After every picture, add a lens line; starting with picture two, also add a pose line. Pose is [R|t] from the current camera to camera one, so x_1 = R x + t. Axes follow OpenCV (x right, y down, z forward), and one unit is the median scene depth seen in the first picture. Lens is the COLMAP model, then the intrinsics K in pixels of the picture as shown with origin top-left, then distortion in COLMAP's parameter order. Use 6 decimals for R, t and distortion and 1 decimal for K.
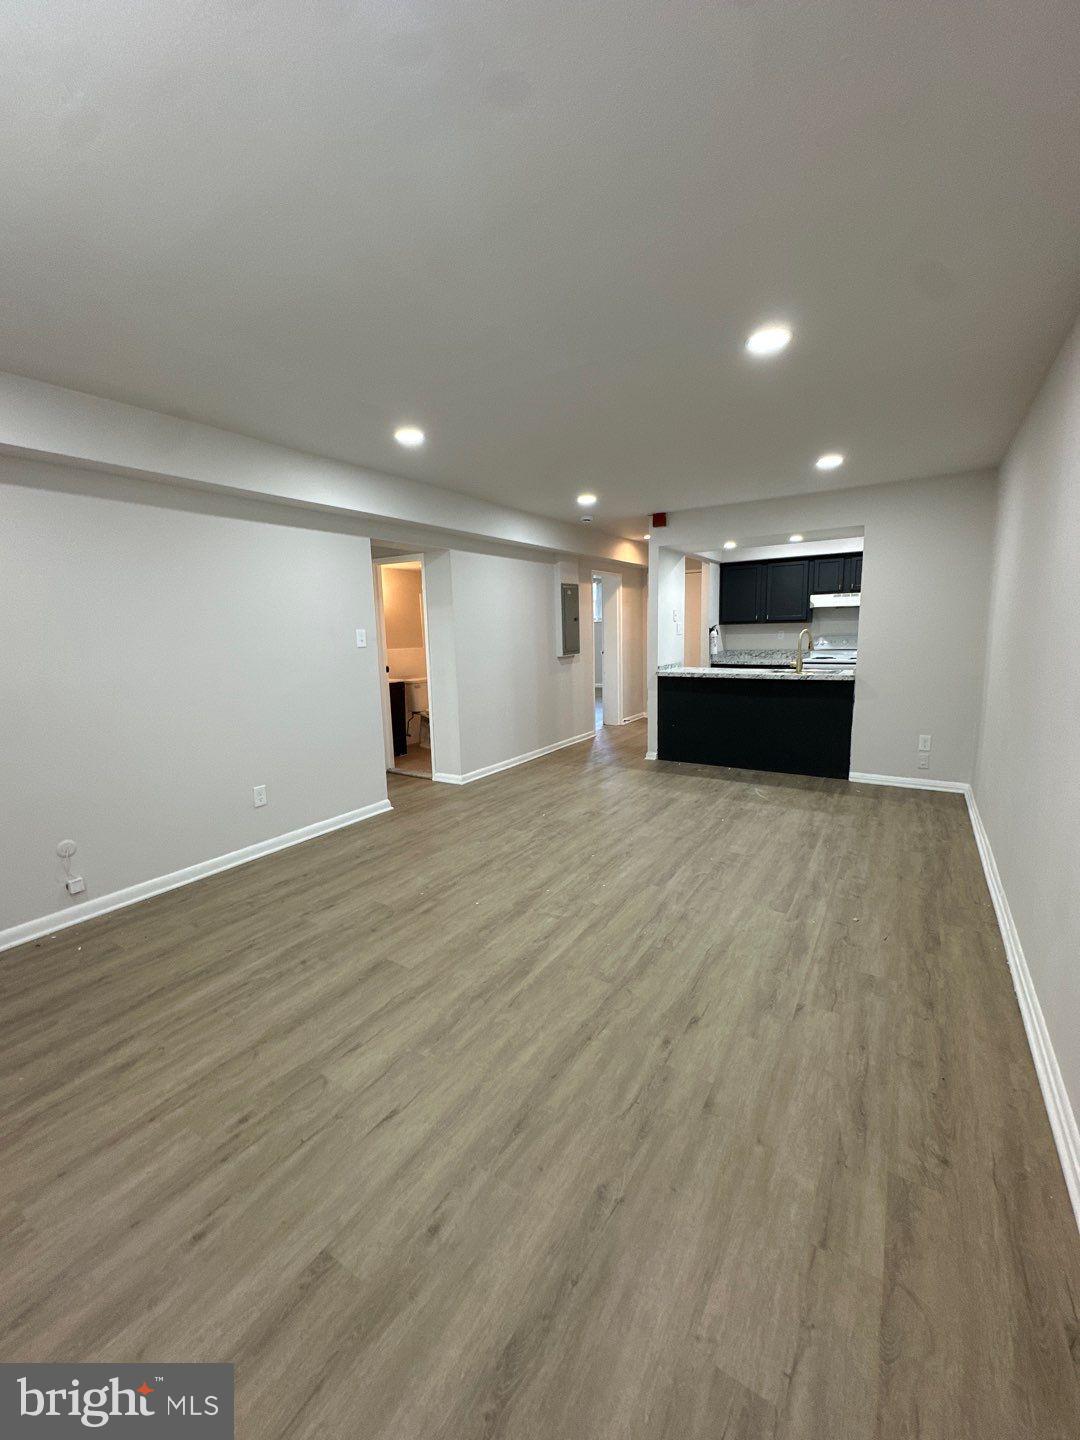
lens RADIAL K [[577.5, 0, 540.0], [0, 577.5, 720.0], [0, 0, 1]] dist [-0.003561, 0.000394]
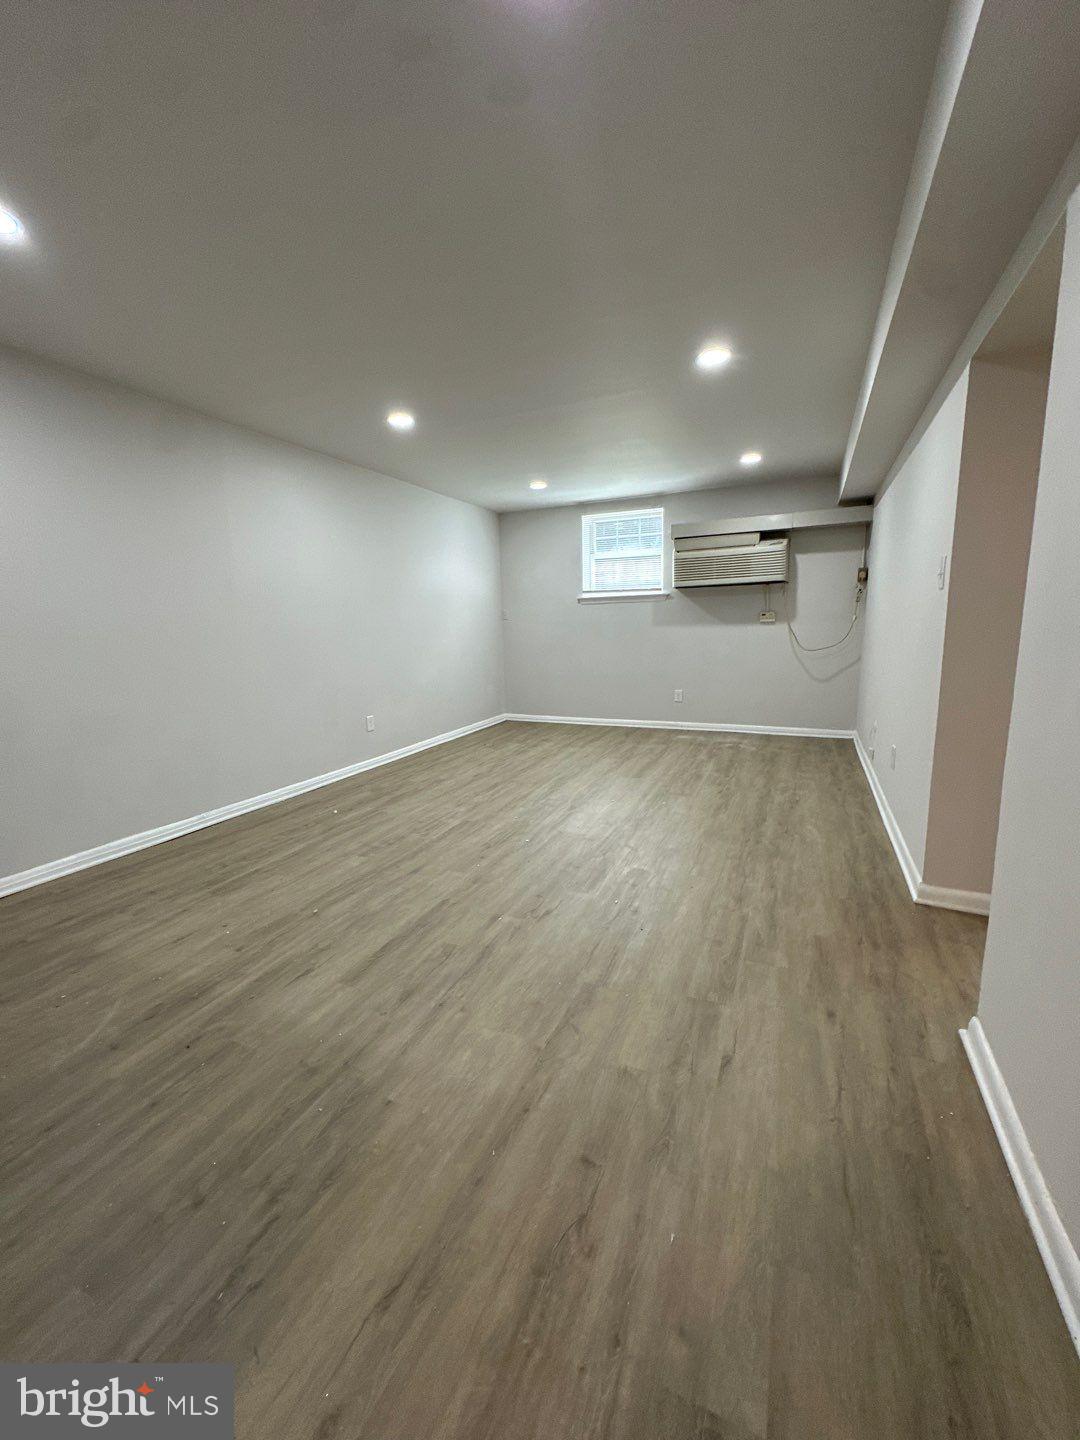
lens RADIAL K [[577.5, 0, 540.0], [0, 577.5, 720.0], [0, 0, 1]] dist [-0.003561, 0.000394]
pose [[-0.988156, 0.071689, -0.135678, 0.189352], [0.024461, 0.946448, 0.321927, -0.241456], [0.151490, 0.314796, -0.936992, 1.867519]]
